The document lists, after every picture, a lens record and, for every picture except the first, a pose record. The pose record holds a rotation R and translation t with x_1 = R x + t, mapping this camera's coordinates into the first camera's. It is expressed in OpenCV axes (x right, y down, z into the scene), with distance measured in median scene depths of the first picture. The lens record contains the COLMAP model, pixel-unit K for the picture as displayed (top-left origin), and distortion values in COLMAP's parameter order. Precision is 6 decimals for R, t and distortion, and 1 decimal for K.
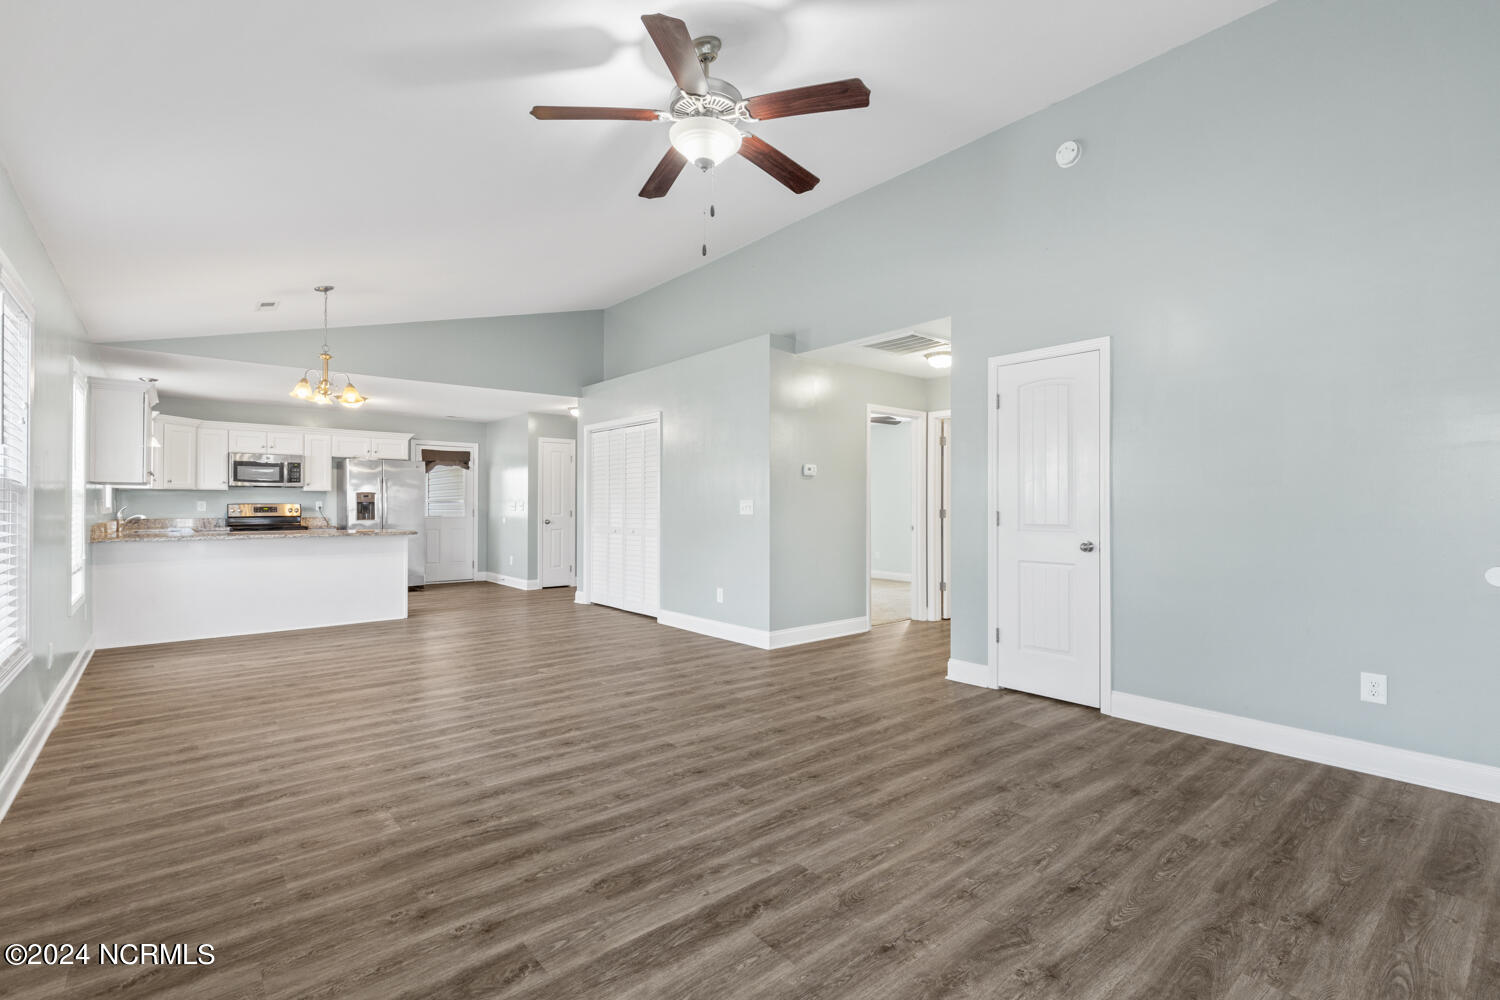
lens RADIAL K [[687.3, 0, 798.5], [0, 687.3, 492.4], [0, 0, 1]] dist [0.001791, 0.000106]
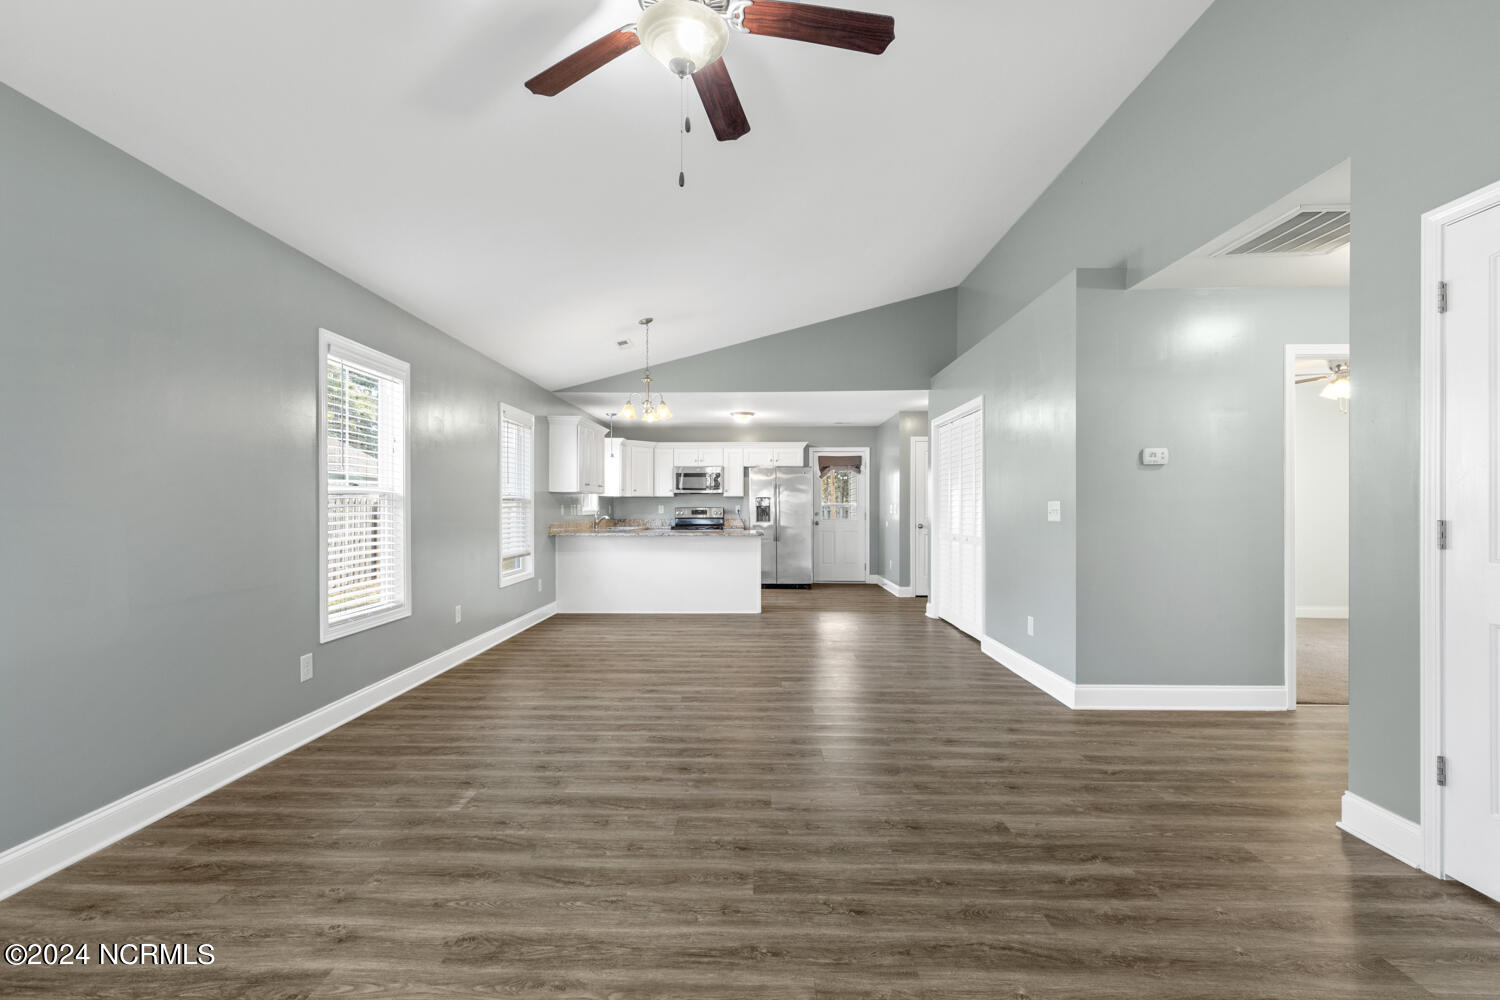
lens RADIAL K [[709.7, 0, 750.0], [0, 709.7, 500.0], [0, 0, 1]] dist [0.003726, -0.000258]
pose [[0.719511, -0.009557, -0.694415, 0.312992], [0.013946, 0.999903, 0.000689, 0.006848], [0.694341, -0.010180, 0.719574, 0.313090]]
